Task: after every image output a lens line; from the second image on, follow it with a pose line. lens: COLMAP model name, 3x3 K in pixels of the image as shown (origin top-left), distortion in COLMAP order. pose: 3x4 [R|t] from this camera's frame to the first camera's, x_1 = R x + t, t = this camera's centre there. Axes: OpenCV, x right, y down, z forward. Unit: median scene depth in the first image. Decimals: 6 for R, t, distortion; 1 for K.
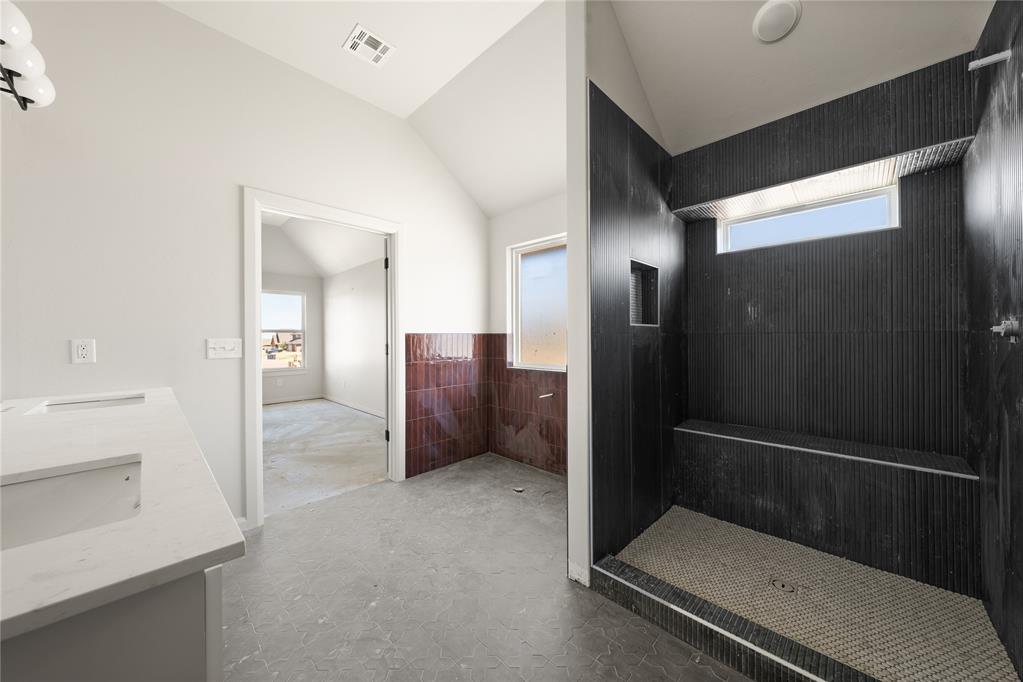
lens RADIAL K [[356.0, 0, 511.2], [0, 356.0, 335.8], [0, 0, 1]] dist [0.000201, 0.000040]
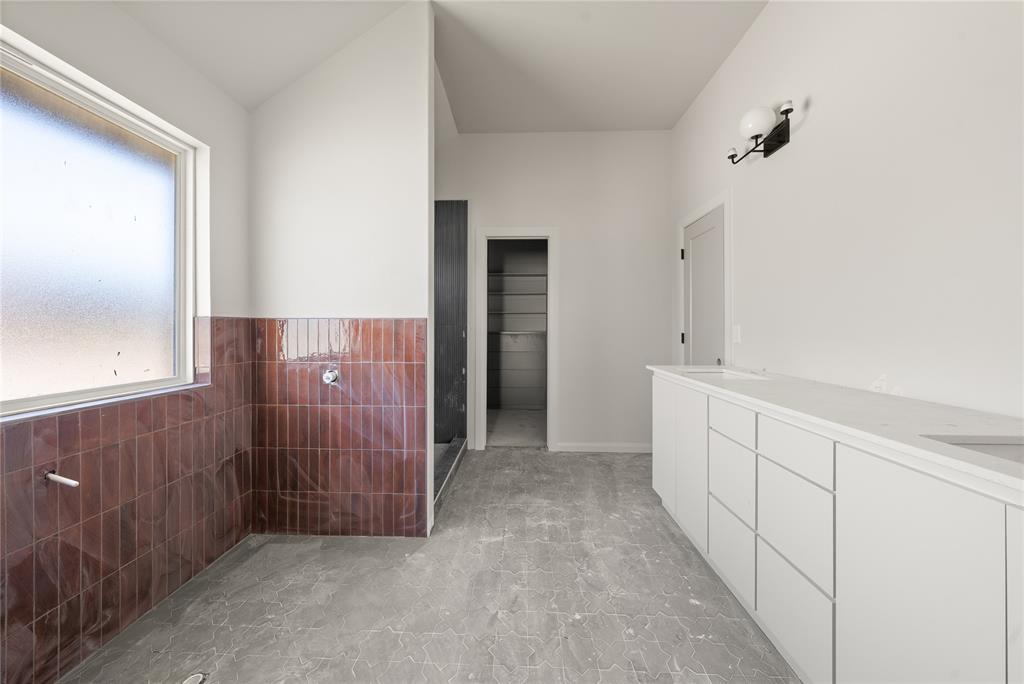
lens RADIAL K [[356.3, 0, 512.8], [0, 356.3, 331.6], [0, 0, 1]] dist [0.000201, 0.000040]
pose [[-0.679374, -0.000282, 0.733792, -0.832127], [-0.000744, 1.000000, -0.000304, 0.023980], [-0.733791, -0.000753, -0.679374, 1.536164]]
